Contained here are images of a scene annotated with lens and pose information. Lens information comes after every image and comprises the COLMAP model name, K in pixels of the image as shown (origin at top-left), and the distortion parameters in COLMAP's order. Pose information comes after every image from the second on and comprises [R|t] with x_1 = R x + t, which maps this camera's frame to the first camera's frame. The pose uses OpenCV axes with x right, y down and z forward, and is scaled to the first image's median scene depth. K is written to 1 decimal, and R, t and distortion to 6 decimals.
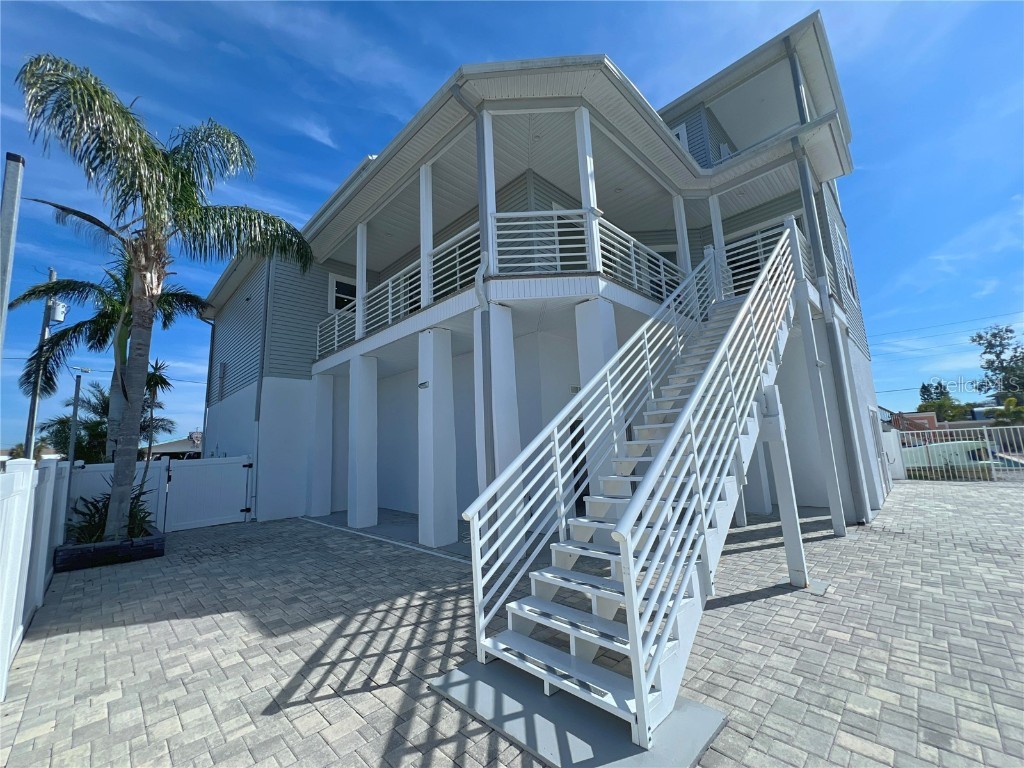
lens RADIAL K [[408.6, 0, 512.0], [0, 408.6, 384.0], [0, 0, 1]] dist [-0.001311, 0.000478]
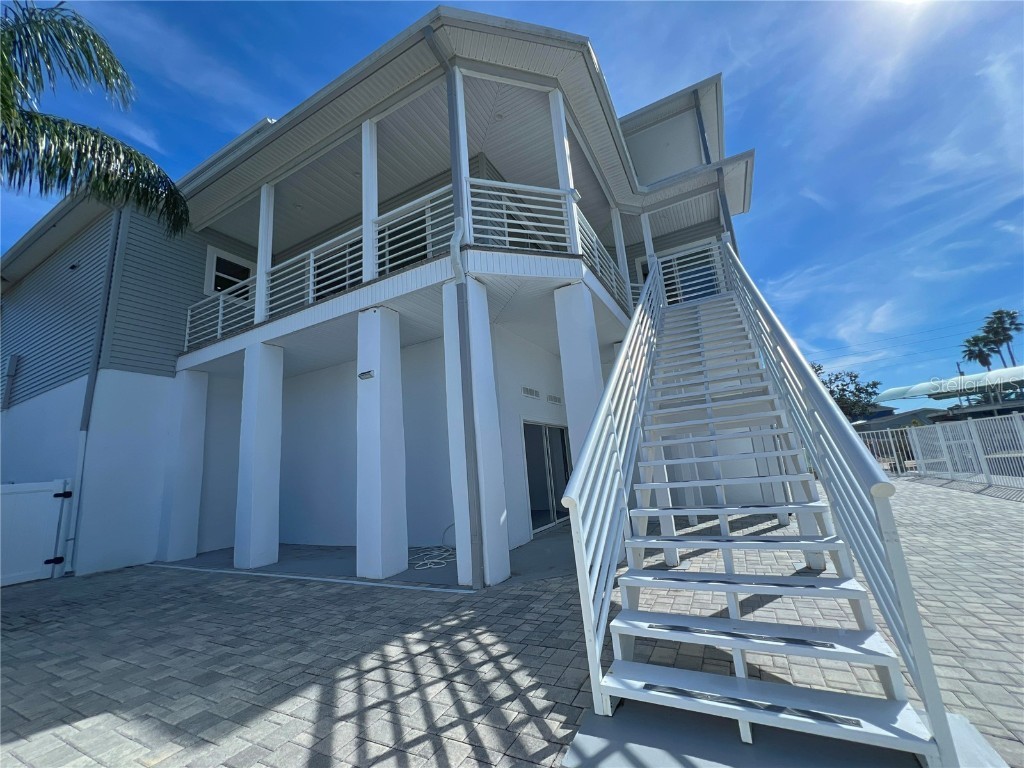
lens RADIAL K [[408.6, 0, 512.0], [0, 408.6, 384.0], [0, 0, 1]] dist [-0.001311, 0.000478]
pose [[0.956035, 0.028450, 0.291871, -0.206664], [-0.009335, 0.997731, -0.066676, 0.084332], [-0.293106, 0.061020, 0.954131, 0.171068]]
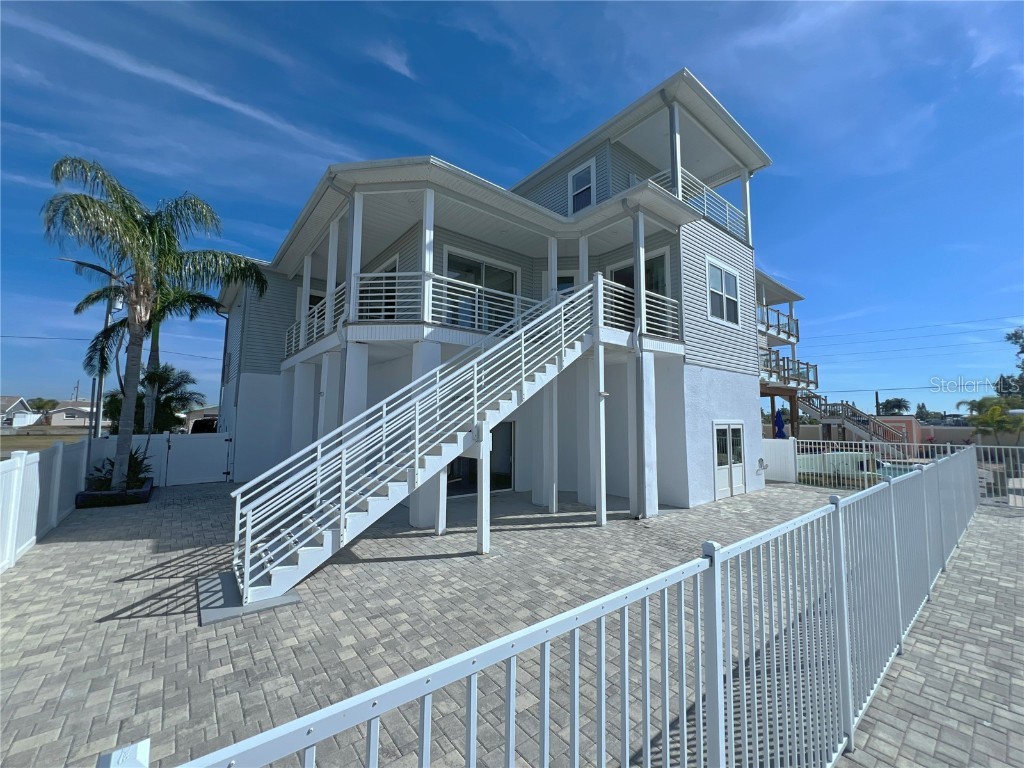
lens RADIAL K [[408.3, 0, 512.0], [0, 408.3, 384.0], [0, 0, 1]] dist [-0.000810, 0.000581]
pose [[0.993201, 0.042601, -0.108339, 0.654591], [-0.035051, 0.996884, 0.070662, -0.174382], [0.111012, -0.066384, 0.991599, -0.321717]]
